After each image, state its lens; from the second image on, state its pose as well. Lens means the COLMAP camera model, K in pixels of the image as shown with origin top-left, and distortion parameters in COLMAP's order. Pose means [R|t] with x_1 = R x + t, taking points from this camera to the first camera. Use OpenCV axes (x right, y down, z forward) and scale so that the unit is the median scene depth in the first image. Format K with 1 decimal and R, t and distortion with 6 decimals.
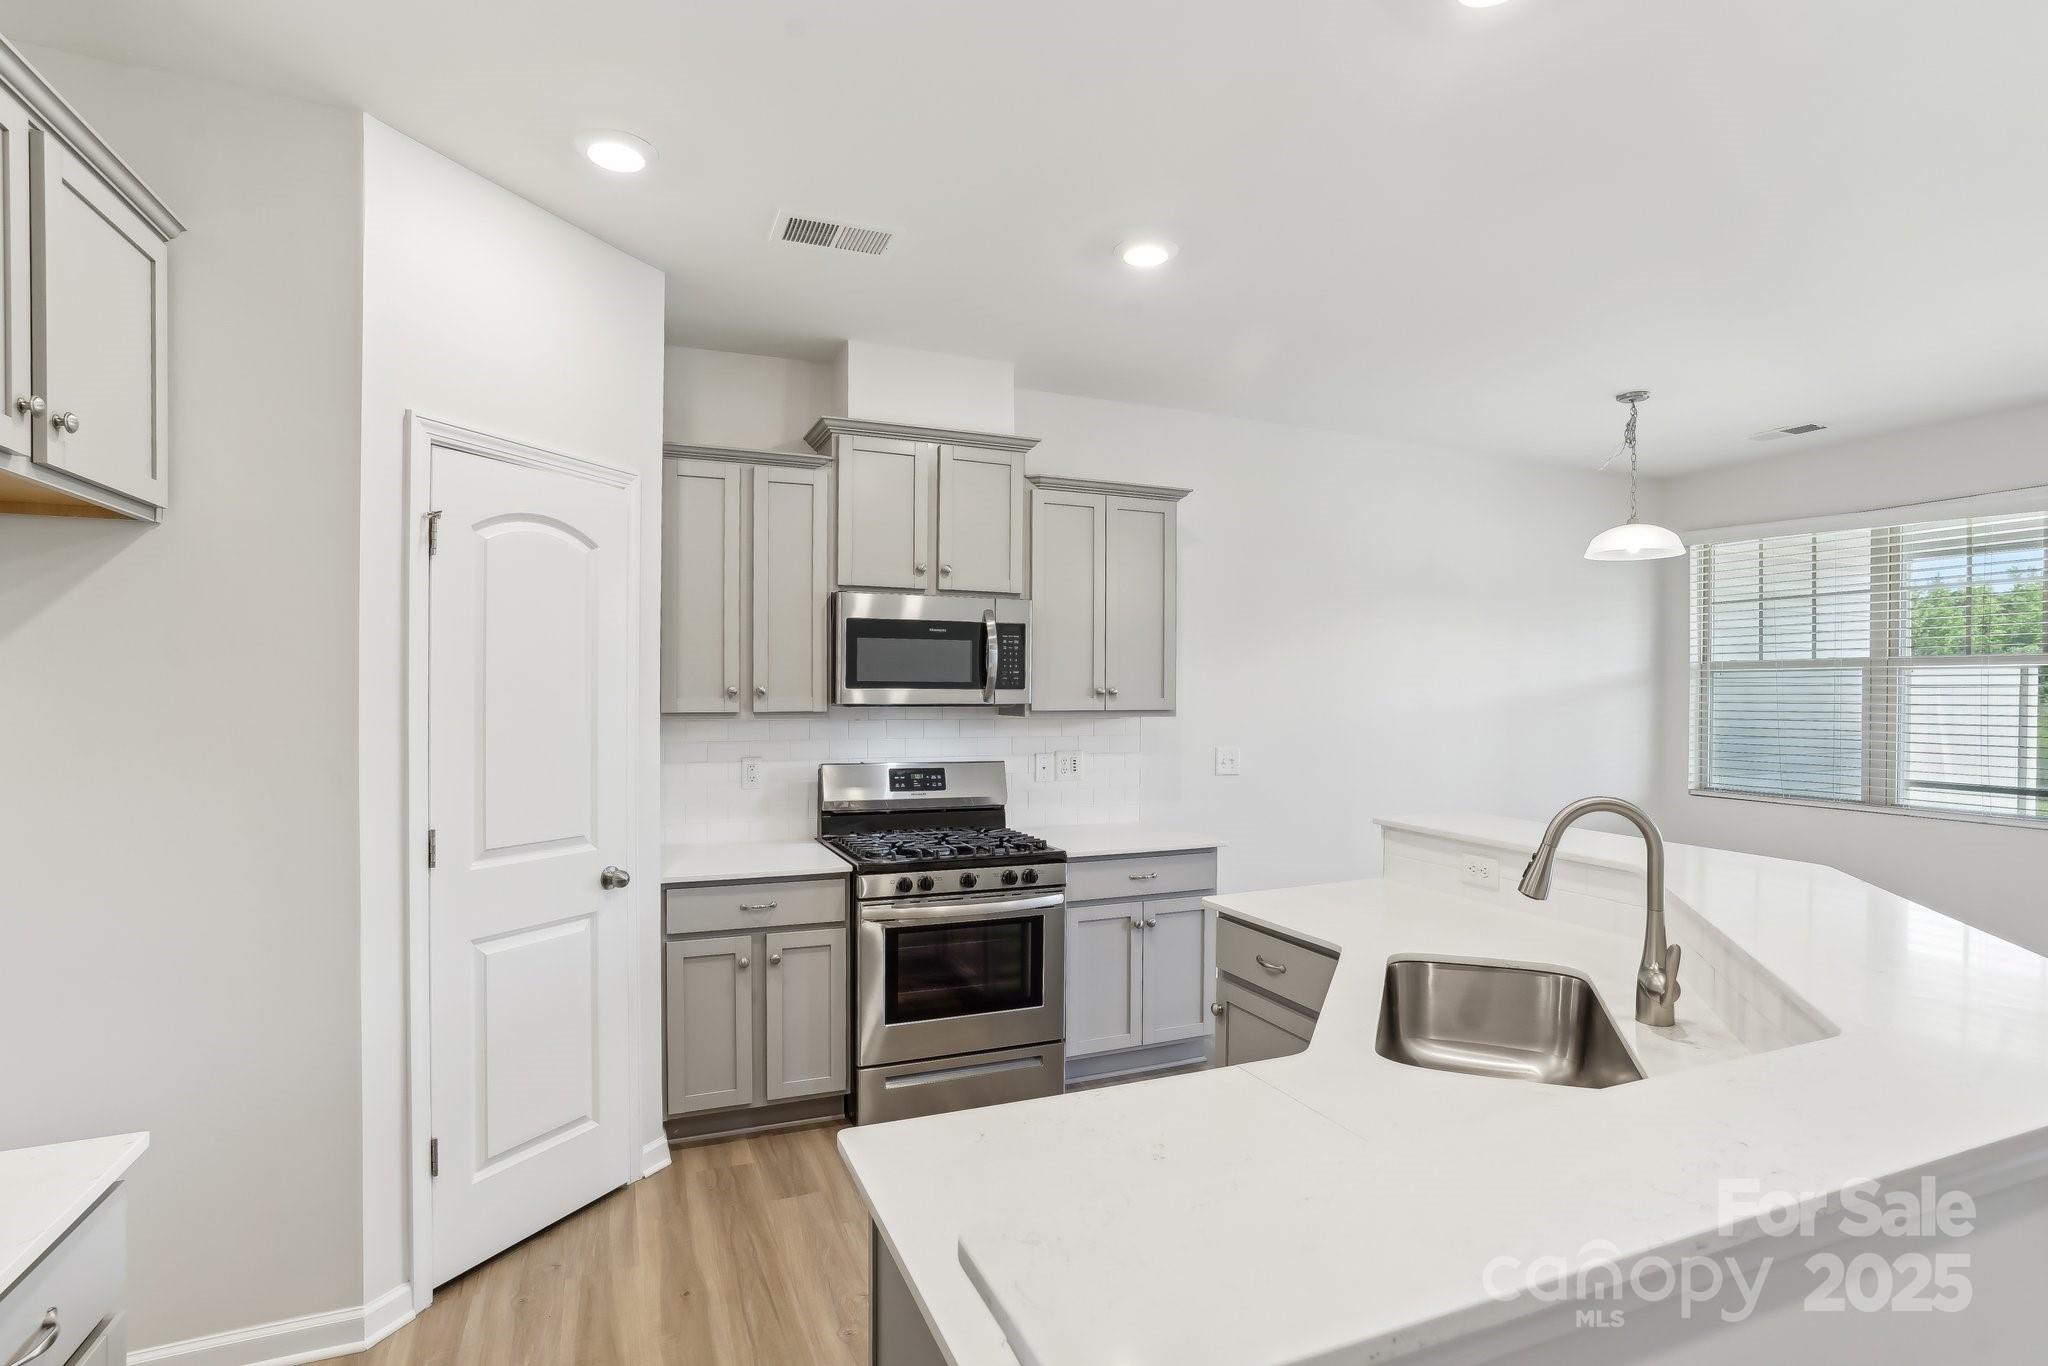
lens RADIAL K [[959.4, 0, 1022.7], [0, 959.4, 692.8], [0, 0, 1]] dist [-0.030376, 0.000586]
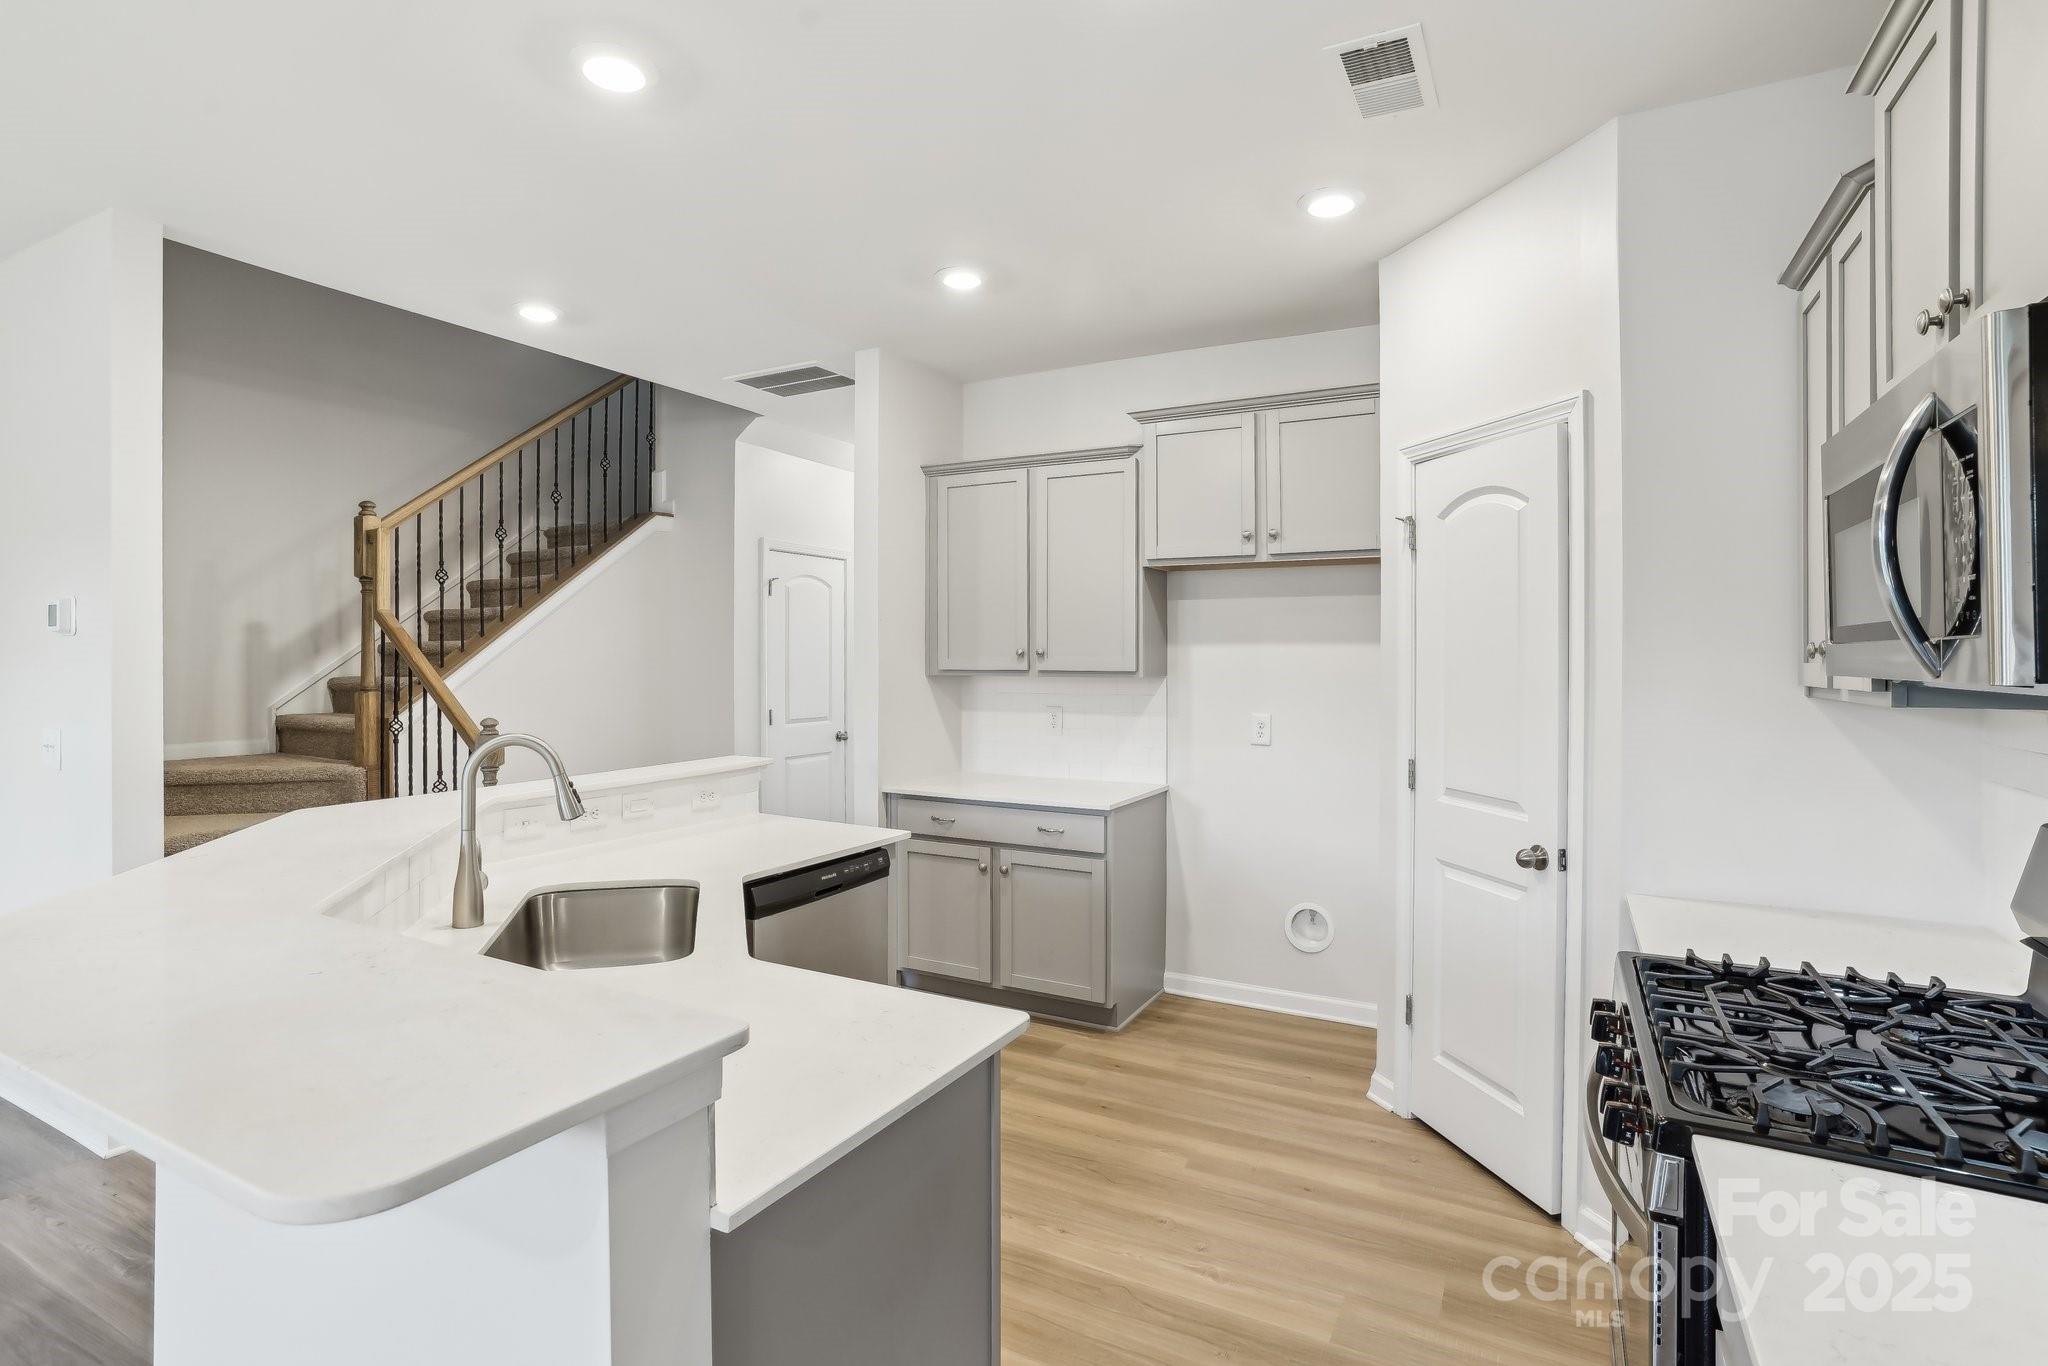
lens RADIAL K [[998.6, 0, 1017.7], [0, 998.6, 661.6], [0, 0, 1]] dist [-0.039241, 0.000848]
pose [[-0.774667, -0.002348, -0.632365, 0.329244], [-0.005706, 0.999978, 0.003276, 0.003921], [0.632344, 0.006146, -0.774663, 0.852708]]
